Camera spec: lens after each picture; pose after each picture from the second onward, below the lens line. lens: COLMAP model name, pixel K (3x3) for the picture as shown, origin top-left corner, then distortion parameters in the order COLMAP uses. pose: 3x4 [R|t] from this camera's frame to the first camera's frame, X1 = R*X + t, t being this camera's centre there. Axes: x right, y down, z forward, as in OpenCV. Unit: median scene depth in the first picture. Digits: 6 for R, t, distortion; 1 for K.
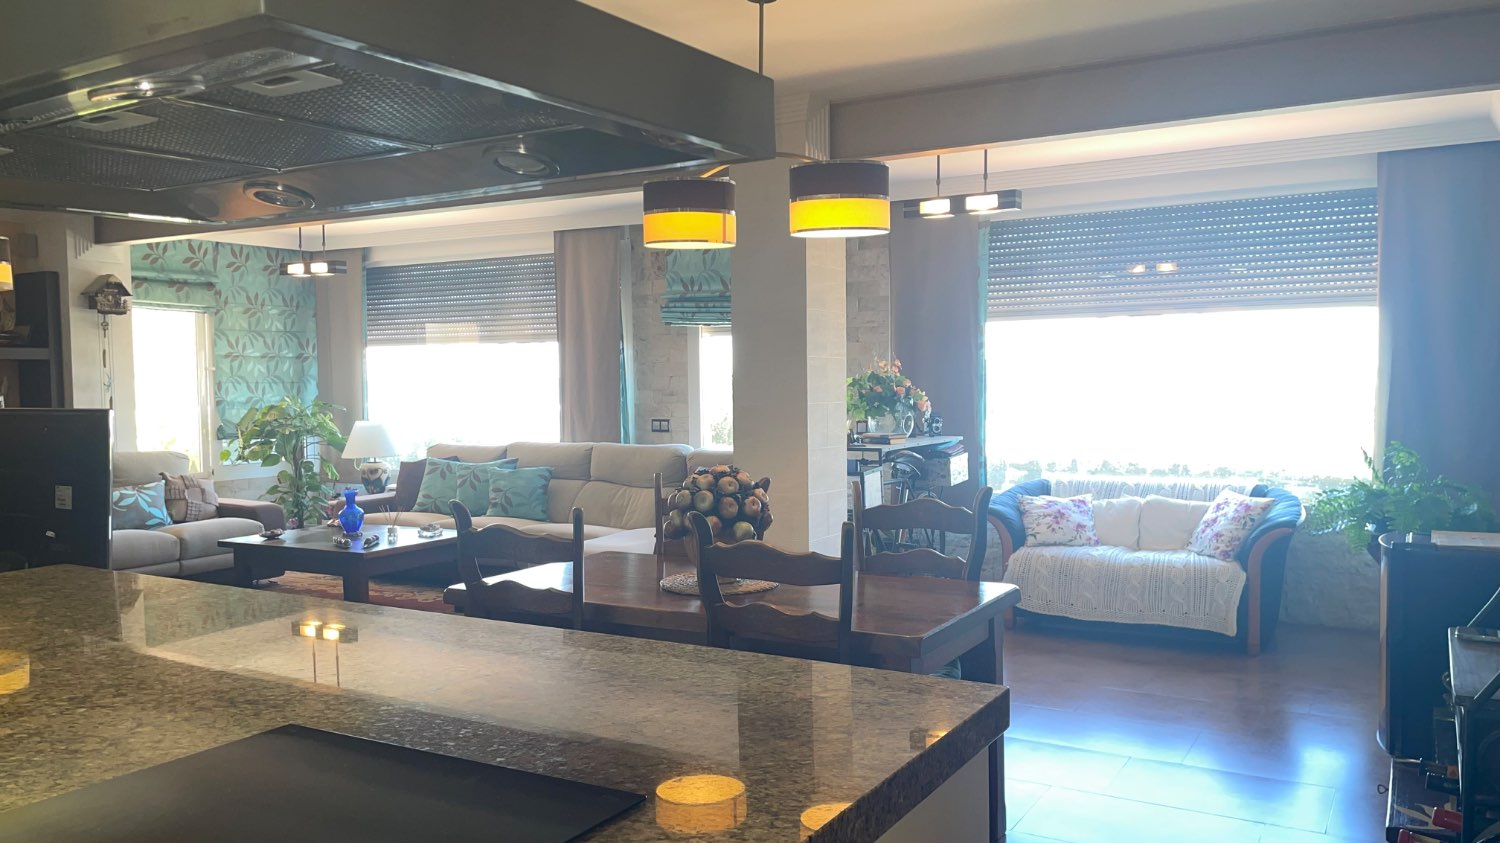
lens RADIAL K [[1151.9, 0, 763.7], [0, 1151.9, 470.3], [0, 0, 1]] dist [0.096588, -0.129245]
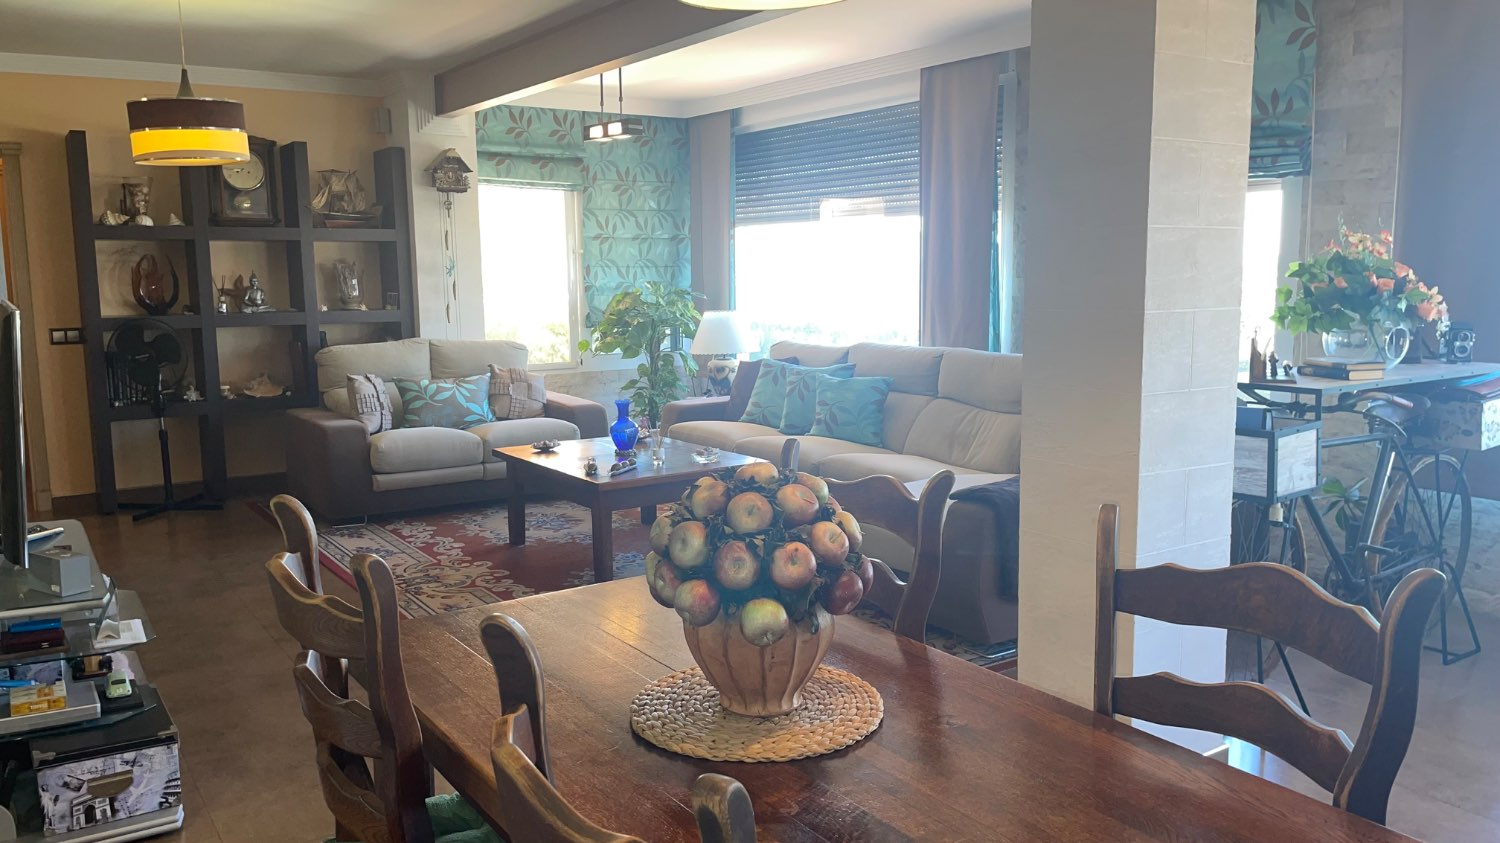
lens RADIAL K [[1151.9, 0, 752.3], [0, 1151.9, 433.8], [0, 0, 1]] dist [0.096588, -0.129245]
pose [[0.901110, 0.066823, -0.428411, 0.069256], [-0.036471, 0.996233, 0.078679, -0.022821], [0.432055, -0.055274, 0.900152, 0.256803]]
